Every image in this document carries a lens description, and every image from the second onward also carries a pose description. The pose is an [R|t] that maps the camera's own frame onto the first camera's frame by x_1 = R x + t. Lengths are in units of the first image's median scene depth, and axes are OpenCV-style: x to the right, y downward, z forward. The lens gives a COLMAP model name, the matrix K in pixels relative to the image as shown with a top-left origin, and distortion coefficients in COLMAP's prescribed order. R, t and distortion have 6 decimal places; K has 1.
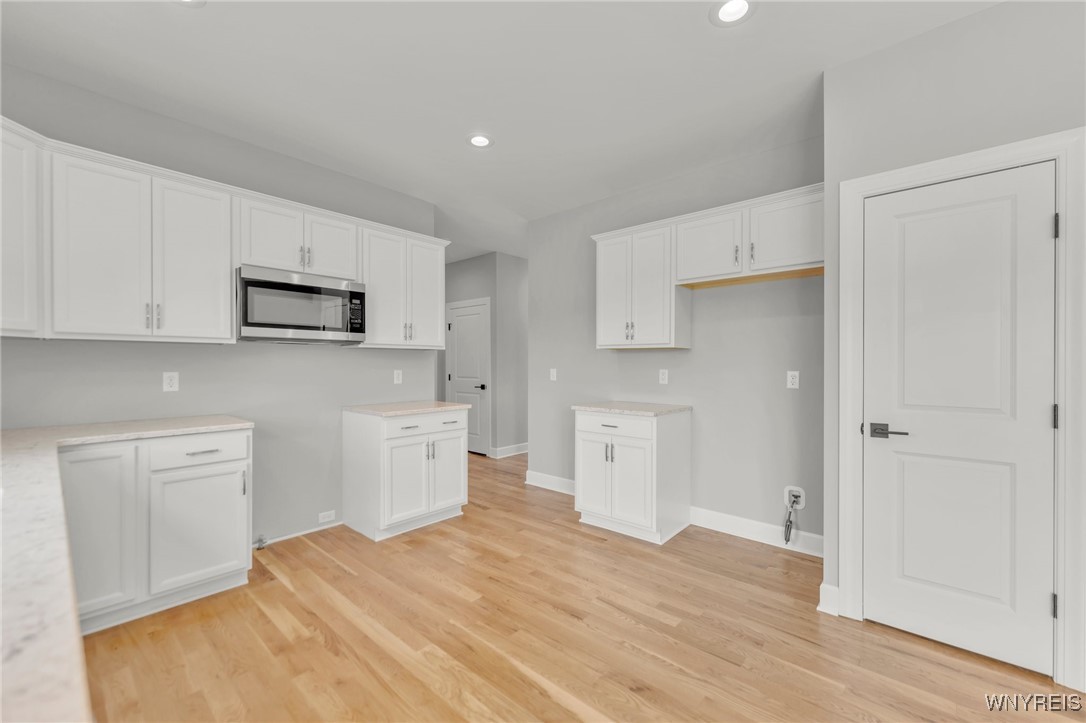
lens RADIAL K [[435.6, 0, 544.1], [0, 435.6, 363.0], [0, 0, 1]] dist [0.001125, -0.000073]
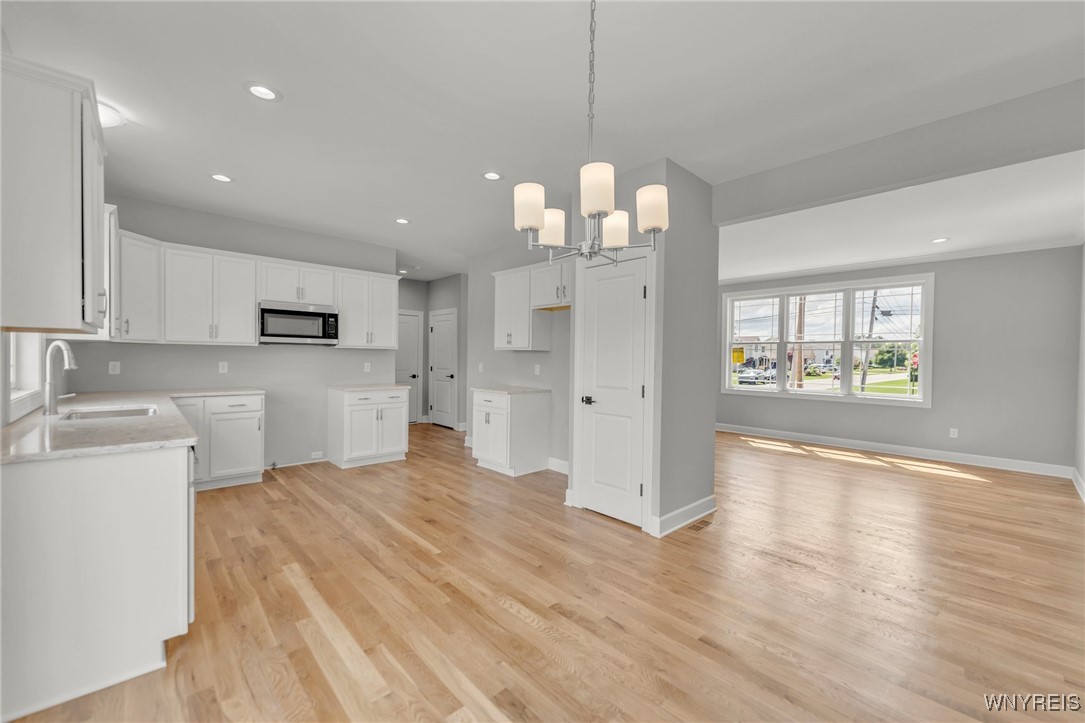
lens RADIAL K [[434.8, 0, 545.3], [0, 434.8, 361.9], [0, 0, 1]] dist [0.001261, 0.000039]
pose [[0.995033, 0.013604, -0.098613, 0.583719], [-0.012561, 0.999858, 0.011193, -0.015149], [0.098751, -0.009899, 0.995063, -0.591857]]
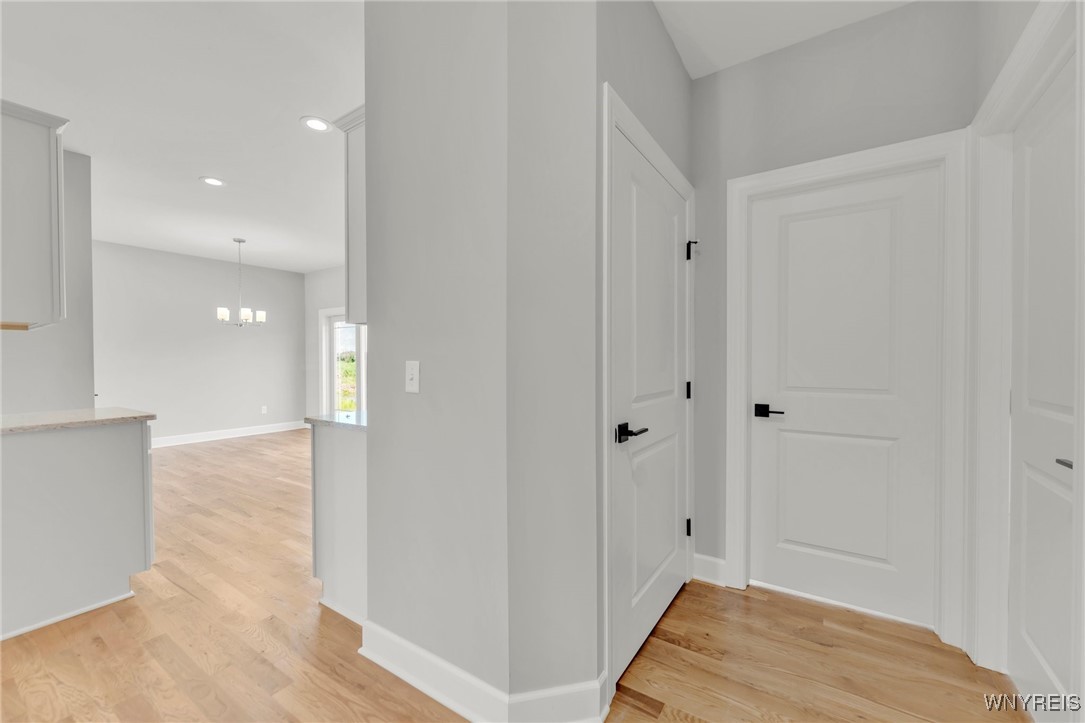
lens RADIAL K [[434.8, 0, 545.3], [0, 434.8, 361.9], [0, 0, 1]] dist [0.001261, 0.000039]
pose [[-0.991011, 0.003278, -0.133742, -0.555778], [0.003113, 0.999994, 0.001438, 0.025150], [0.133746, 0.001009, -0.991015, 2.188399]]
